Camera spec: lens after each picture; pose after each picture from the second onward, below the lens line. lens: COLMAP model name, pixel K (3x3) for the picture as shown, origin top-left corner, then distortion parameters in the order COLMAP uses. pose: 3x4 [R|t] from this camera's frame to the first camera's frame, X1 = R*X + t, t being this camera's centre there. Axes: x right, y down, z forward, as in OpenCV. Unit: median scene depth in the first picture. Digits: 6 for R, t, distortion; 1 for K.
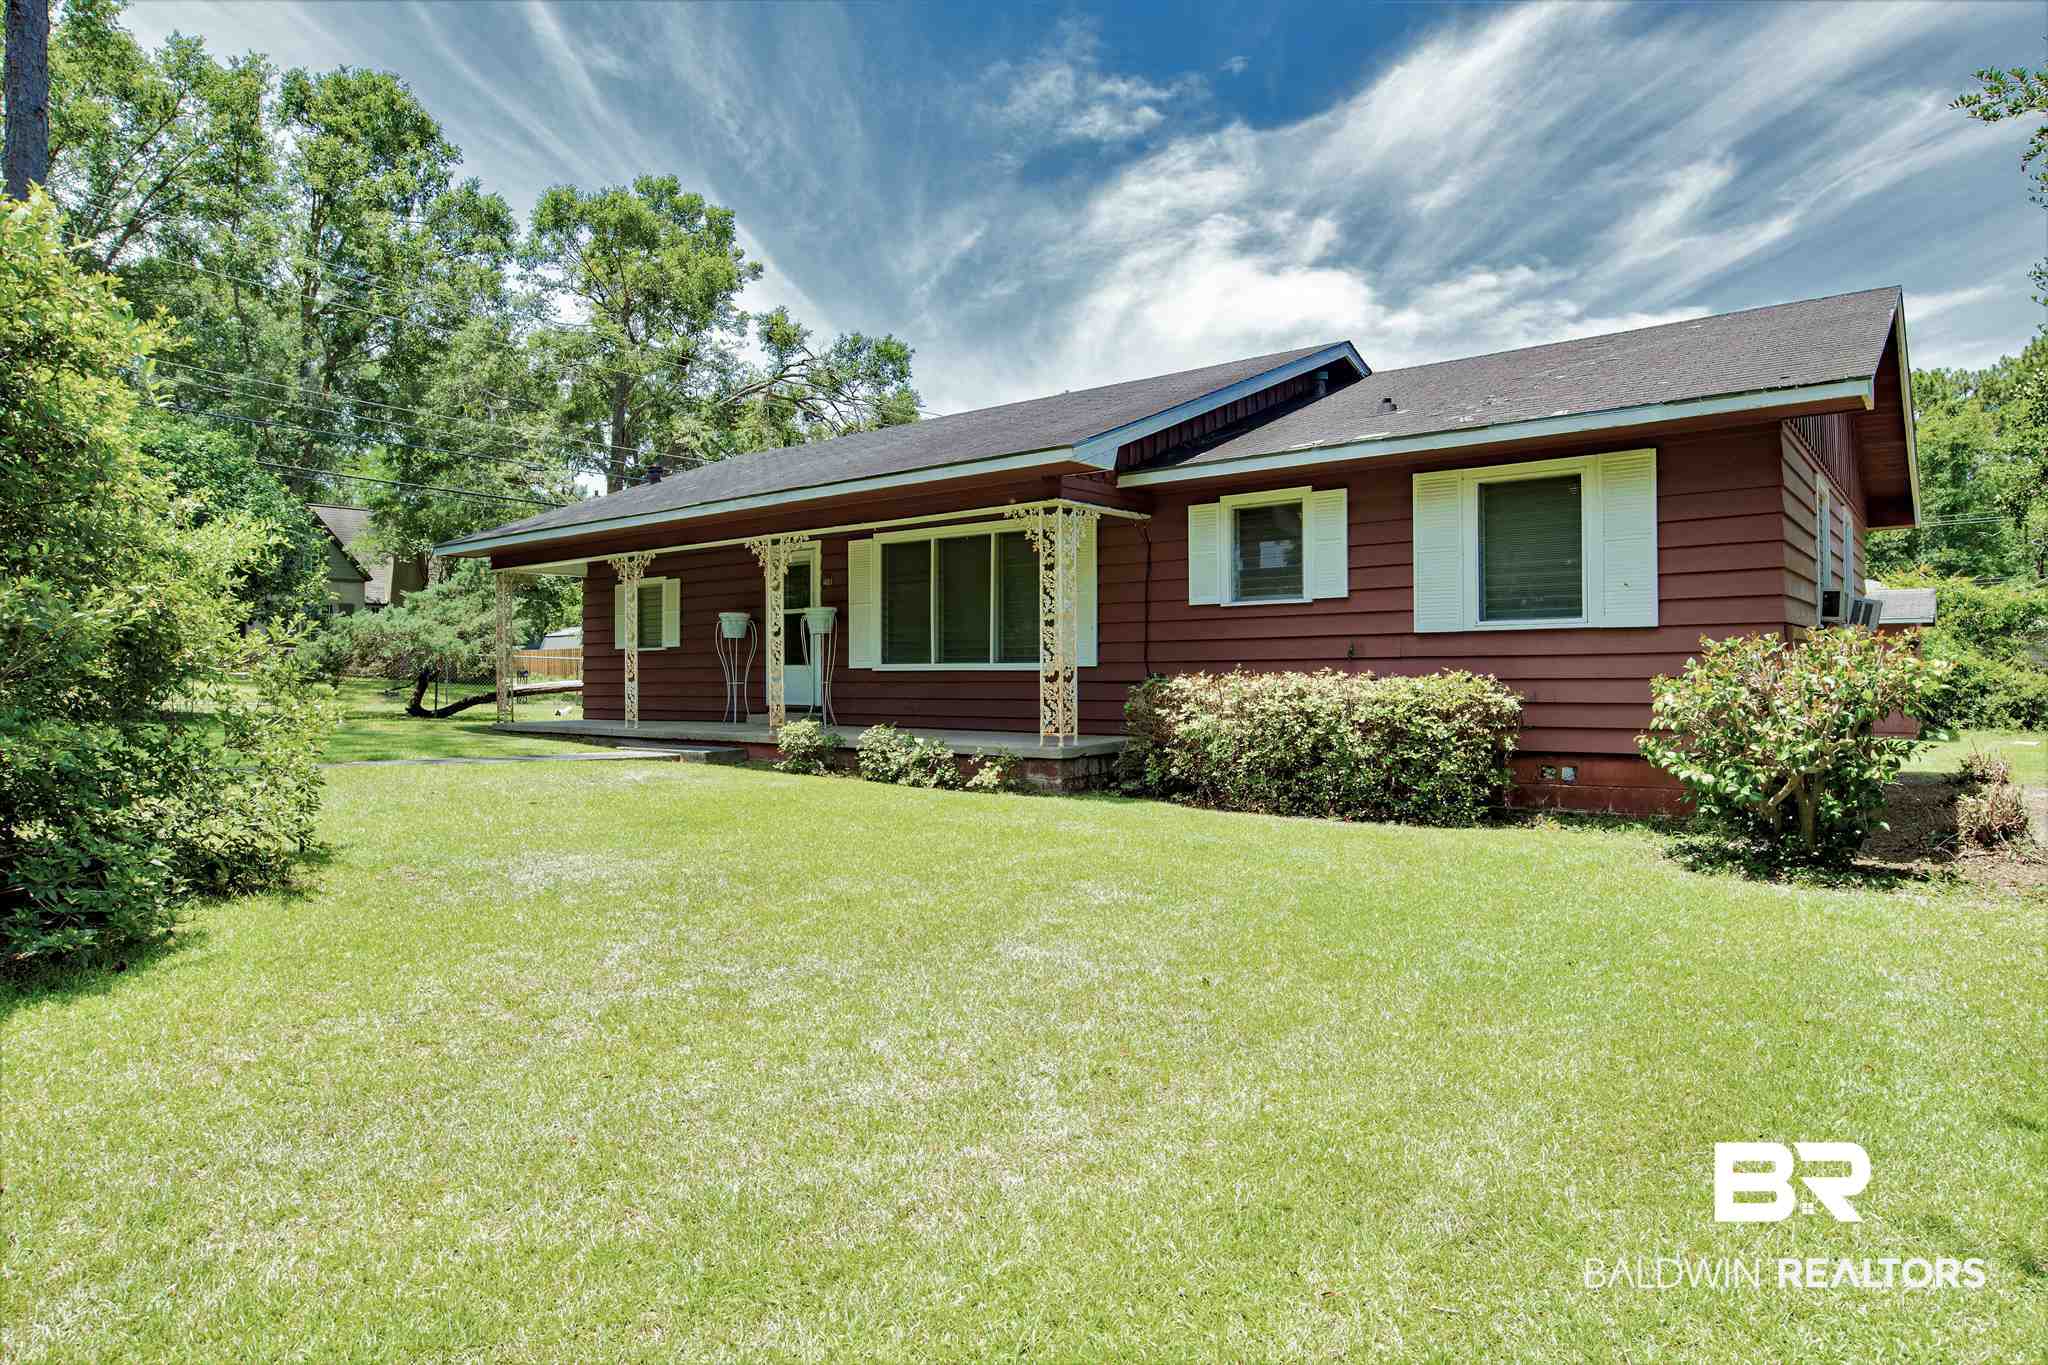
lens RADIAL K [[1244.5, 0, 1014.9], [0, 1244.5, 703.2], [0, 0, 1]] dist [0.009017, 0.000157]
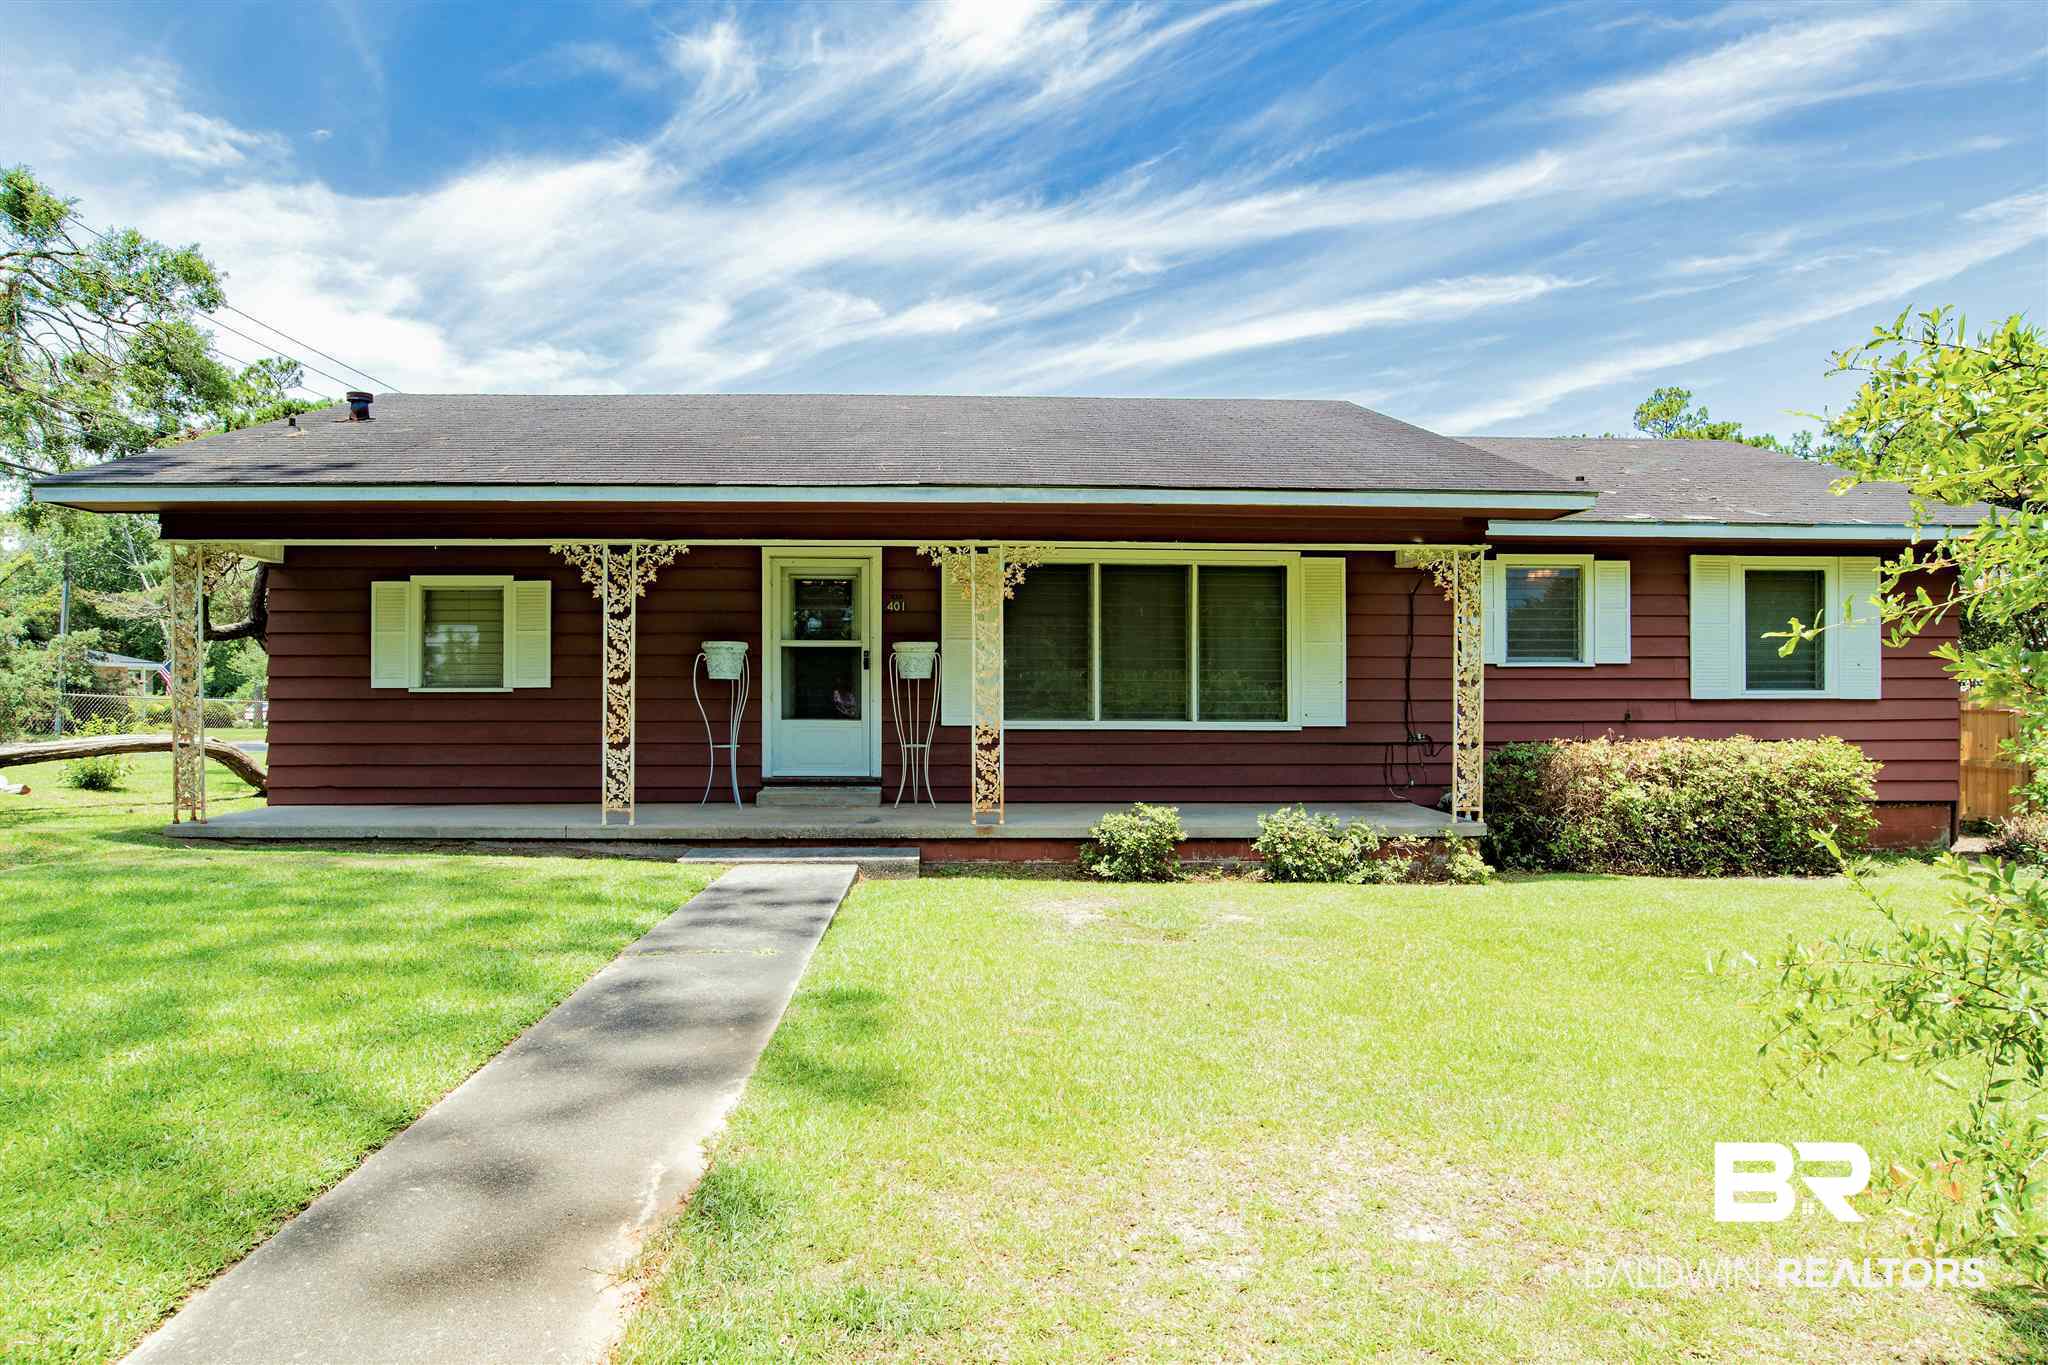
lens RADIAL K [[1122.6, 0, 979.6], [0, 1122.6, 672.8], [0, 0, 1]] dist [-0.032782, 0.018171]
pose [[0.750056, 0.028391, 0.660765, -0.717259], [0.009455, 0.998516, -0.053636, -0.029789], [-0.661307, 0.046478, 0.748674, 0.616153]]
